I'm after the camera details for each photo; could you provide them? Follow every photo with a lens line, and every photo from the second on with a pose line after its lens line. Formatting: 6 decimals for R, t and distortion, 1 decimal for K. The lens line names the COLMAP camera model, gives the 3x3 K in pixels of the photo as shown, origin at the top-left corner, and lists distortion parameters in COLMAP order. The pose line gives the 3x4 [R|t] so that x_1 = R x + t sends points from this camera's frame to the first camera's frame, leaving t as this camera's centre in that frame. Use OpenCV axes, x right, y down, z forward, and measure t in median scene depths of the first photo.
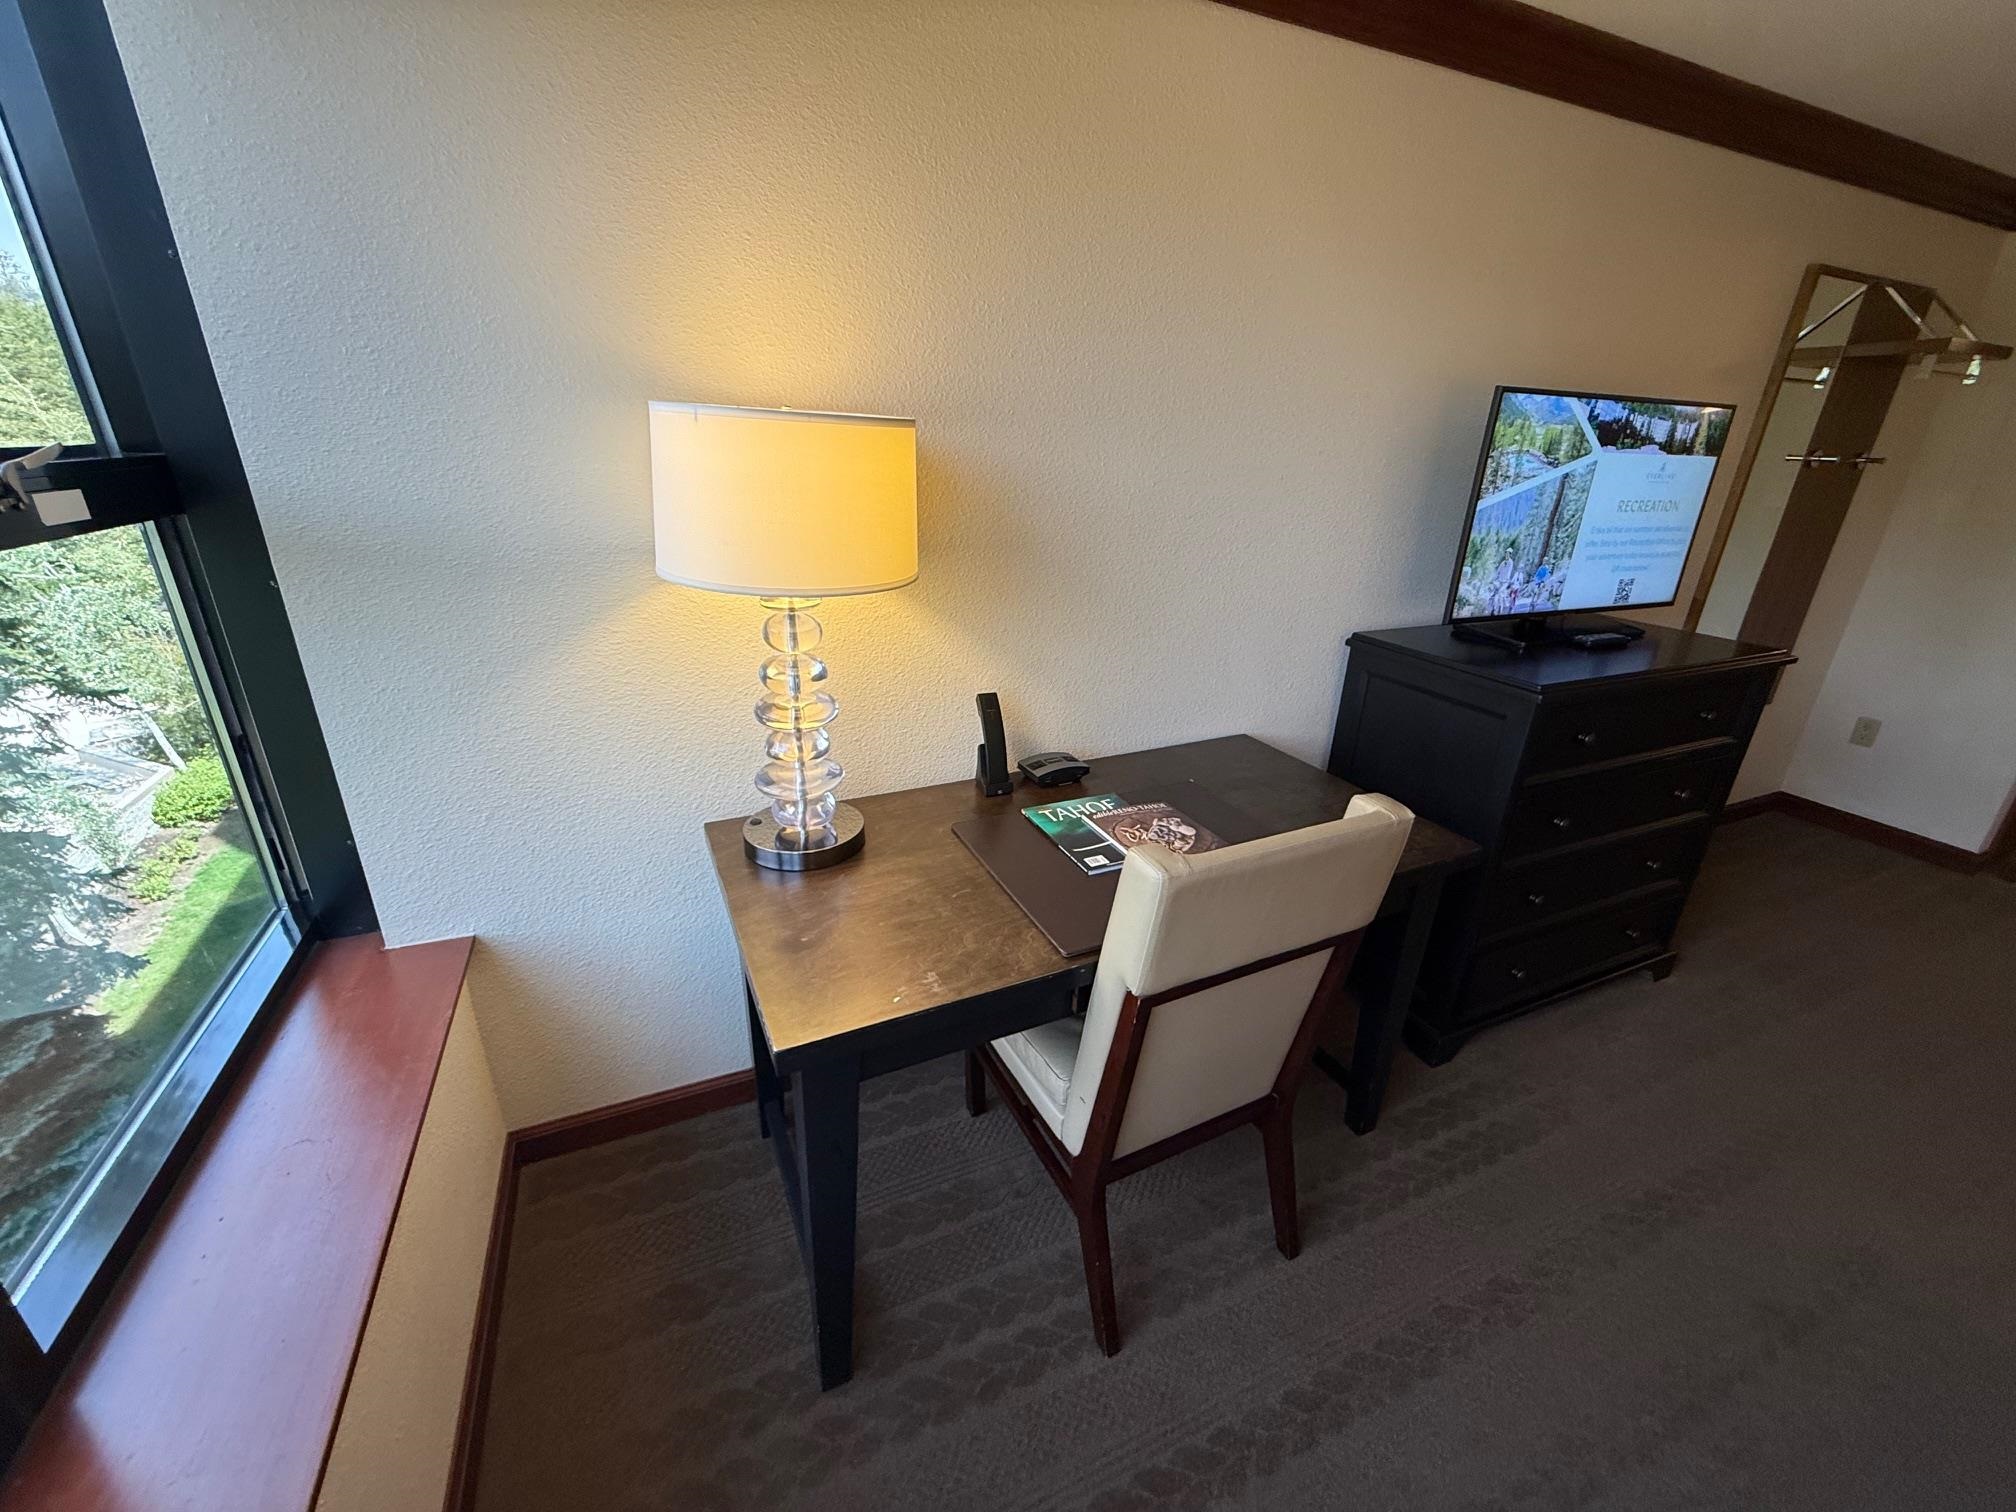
lens RADIAL K [[803.0, 0, 1003.6], [0, 803.0, 758.1], [0, 0, 1]] dist [0.005090, -0.001407]
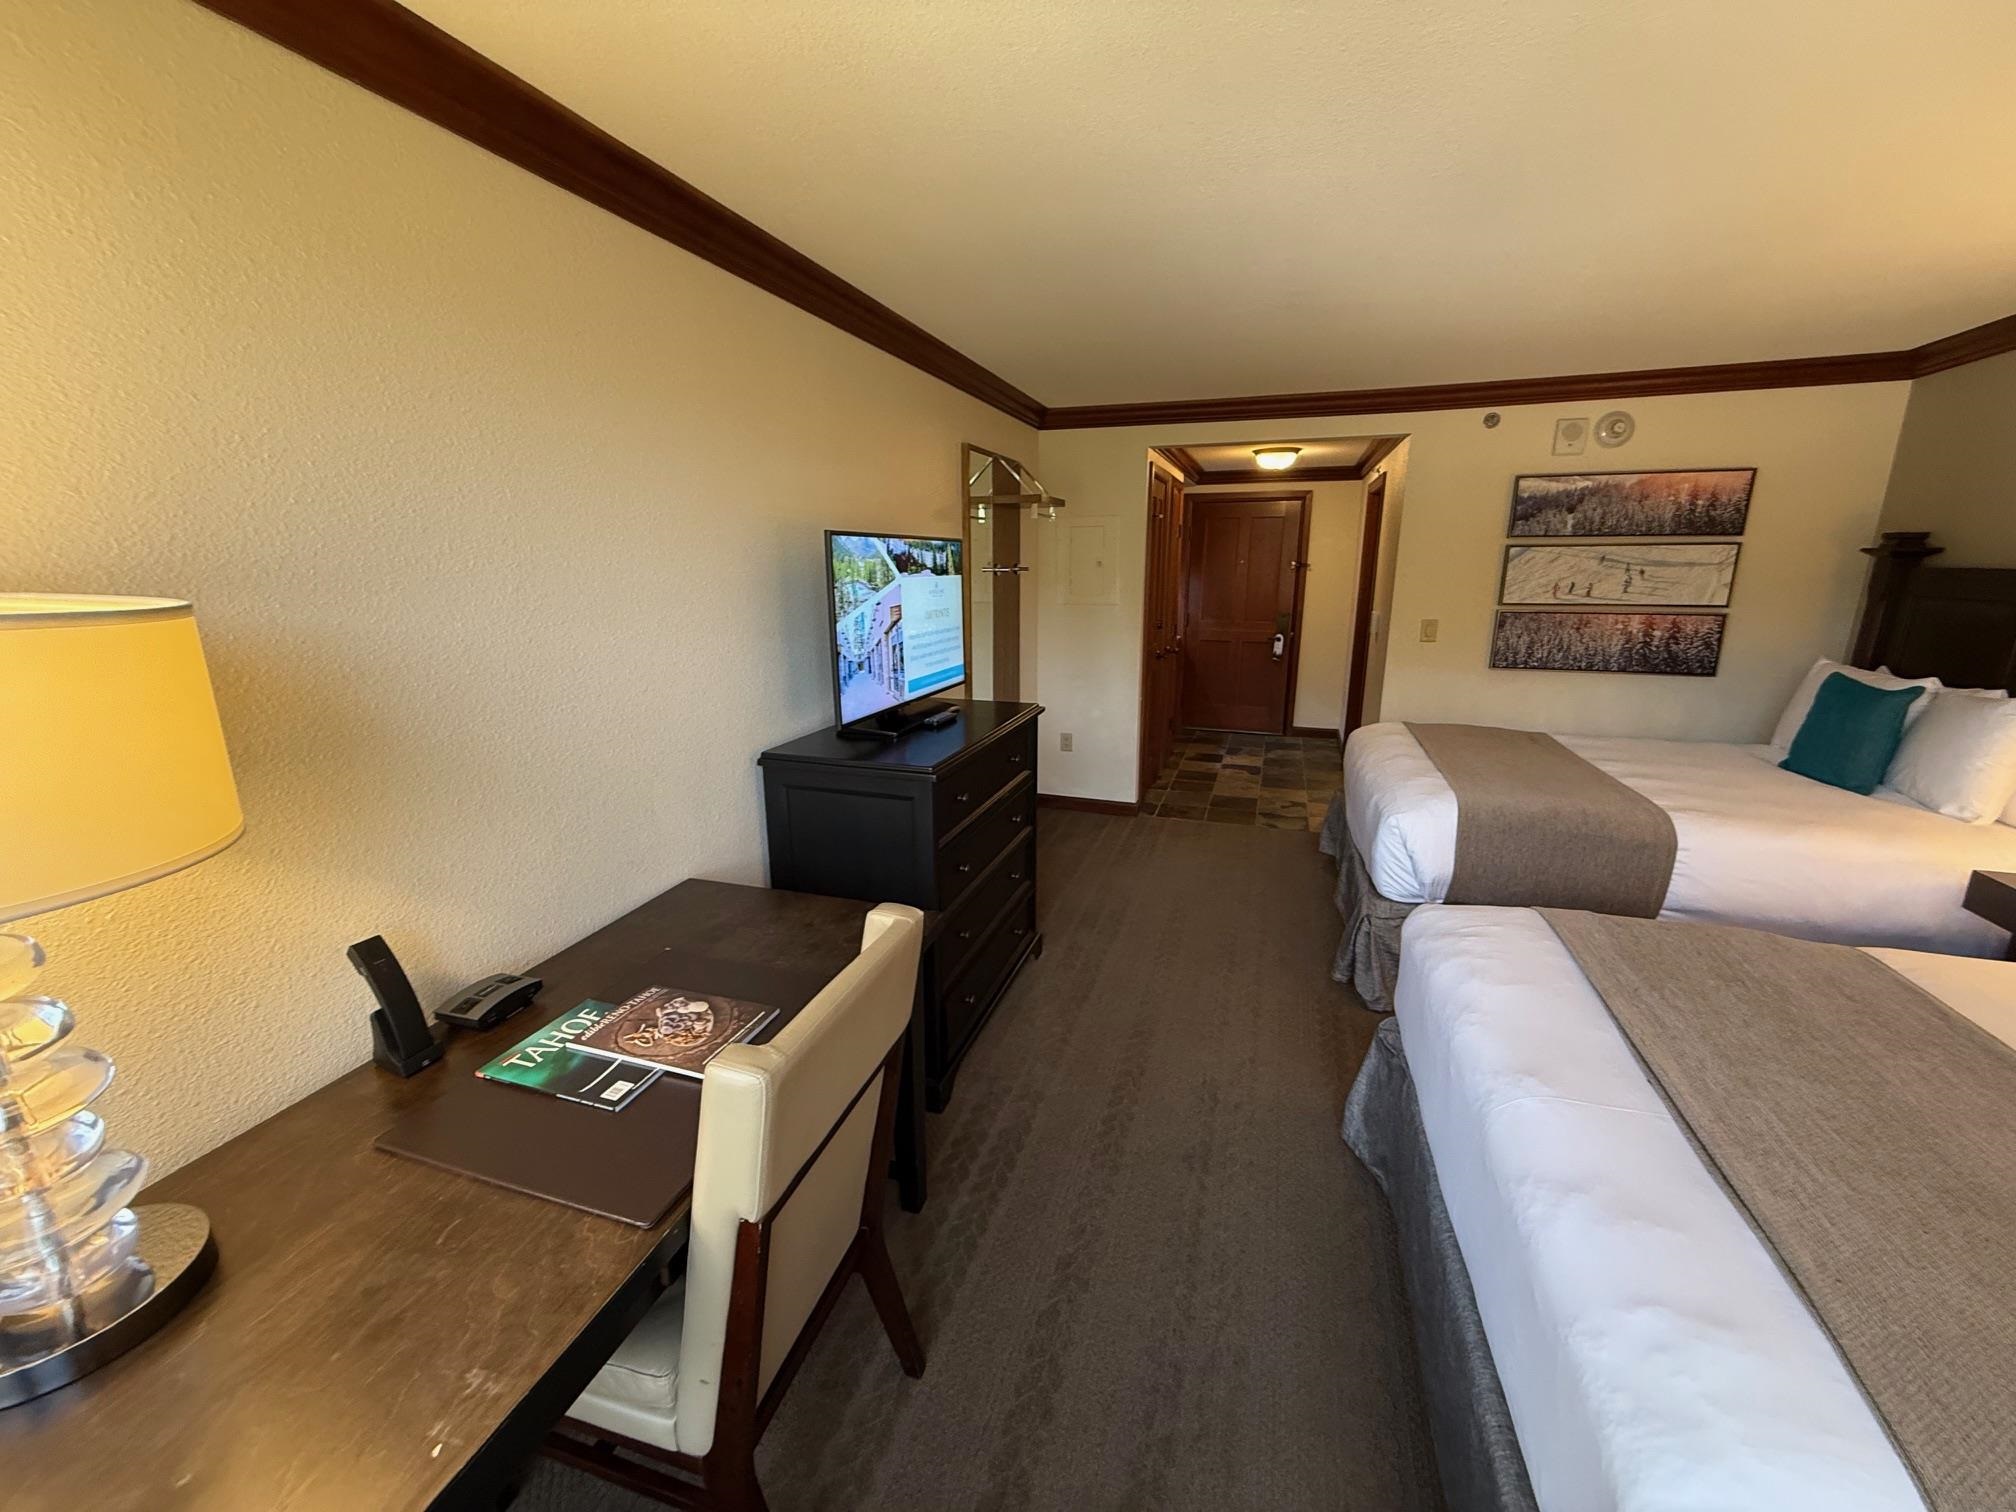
lens RADIAL K [[803.0, 0, 1000.2], [0, 803.0, 761.1], [0, 0, 1]] dist [0.005090, -0.001407]
pose [[0.683890, -0.210415, 0.698584, -0.098625], [0.295245, 0.955421, -0.001259, -0.063566], [-0.667177, 0.207114, 0.715527, 0.062235]]
